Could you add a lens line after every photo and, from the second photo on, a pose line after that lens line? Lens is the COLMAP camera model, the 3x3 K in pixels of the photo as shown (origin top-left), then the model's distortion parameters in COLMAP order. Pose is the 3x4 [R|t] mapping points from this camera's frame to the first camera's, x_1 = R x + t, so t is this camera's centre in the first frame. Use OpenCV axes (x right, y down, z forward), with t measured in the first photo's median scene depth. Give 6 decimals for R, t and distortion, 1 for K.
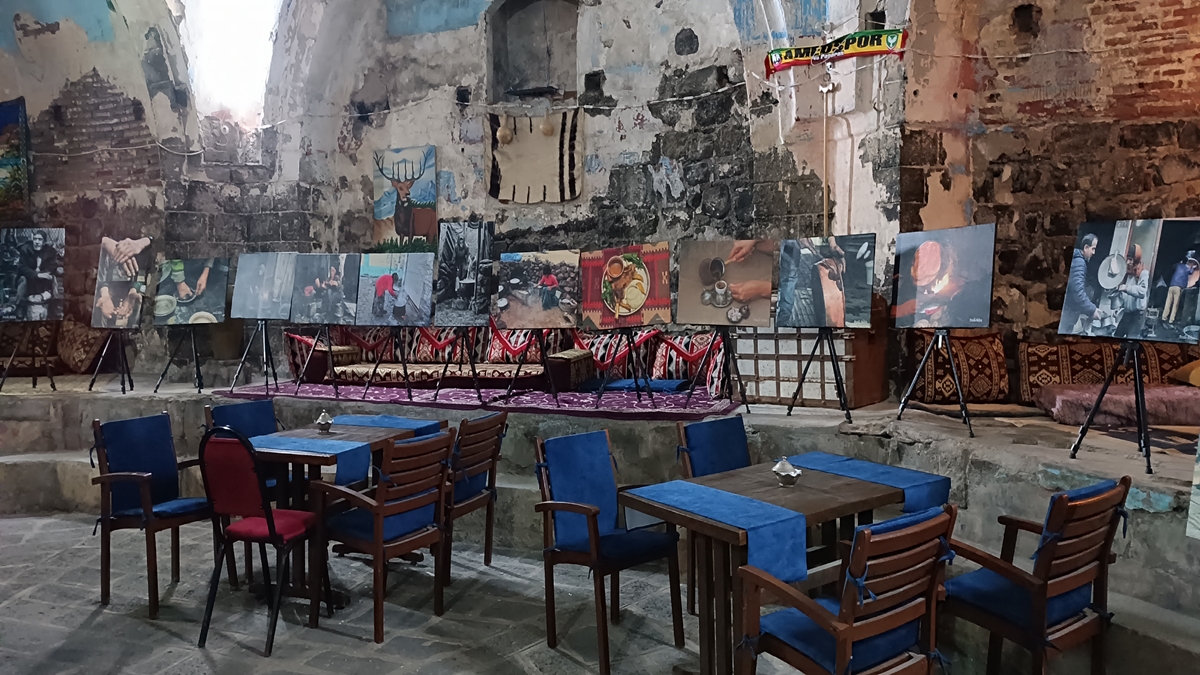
lens RADIAL K [[874.1, 0, 587.3], [0, 874.1, 279.7], [0, 0, 1]] dist [0.026343, -0.008247]
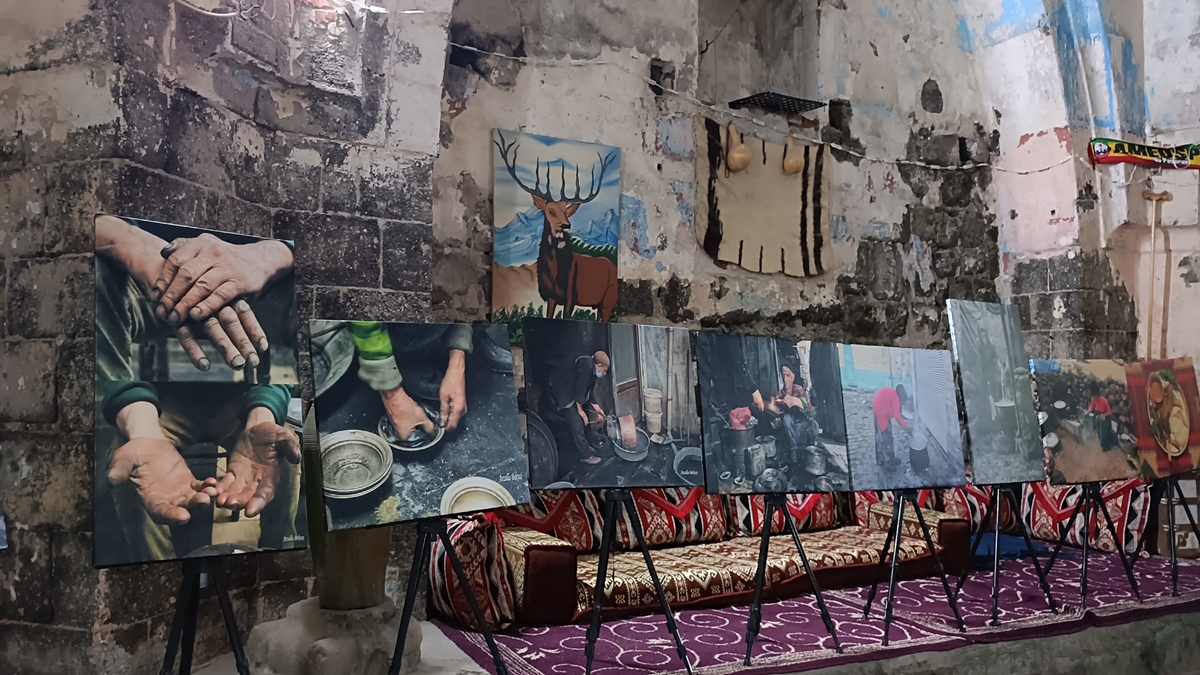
lens RADIAL K [[874.1, 0, 609.1], [0, 874.1, 327.0], [0, 0, 1]] dist [0.026343, -0.008247]
pose [[0.640753, 0.073225, 0.764247, -0.662793], [-0.030466, 0.997082, -0.069991, -0.000268], [-0.767142, 0.021563, 0.641115, 0.721895]]
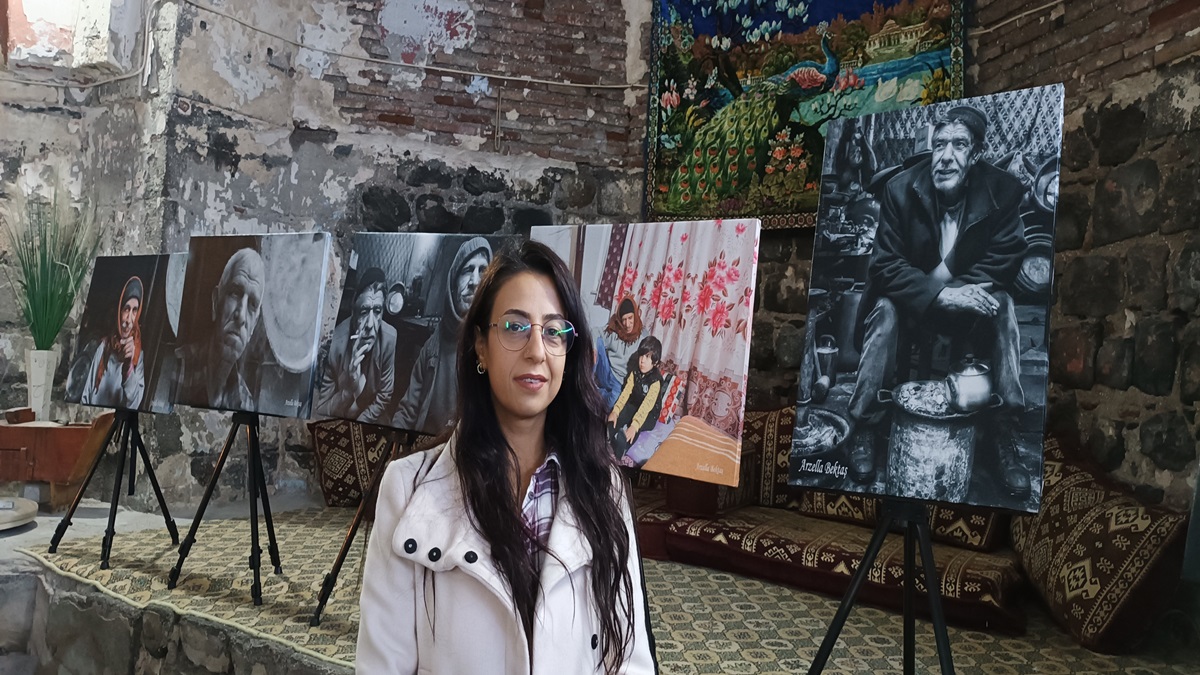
lens RADIAL K [[874.1, 0, 589.7], [0, 874.1, 354.3], [0, 0, 1]] dist [0.026343, -0.008247]
pose [[0.542509, 0.029827, -0.839520, -0.474558], [-0.039858, 0.999158, 0.009742, 0.011209], [0.839104, 0.028177, 0.543241, 0.789853]]
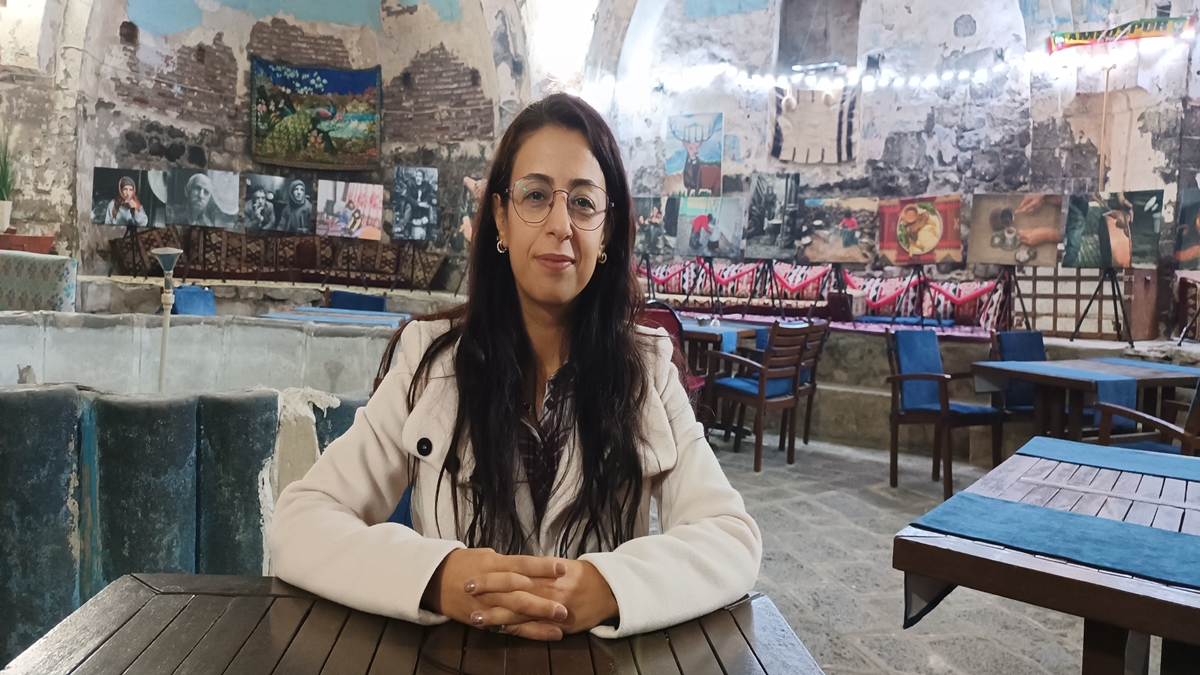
lens RADIAL K [[874.1, 0, 594.4], [0, 874.1, 268.8], [0, 0, 1]] dist [0.026343, -0.008247]
pose [[0.985933, 0.057304, -0.157009, -0.165872], [-0.056273, 0.998355, 0.011013, 0.058894], [0.157382, -0.002023, 0.987536, -0.207502]]
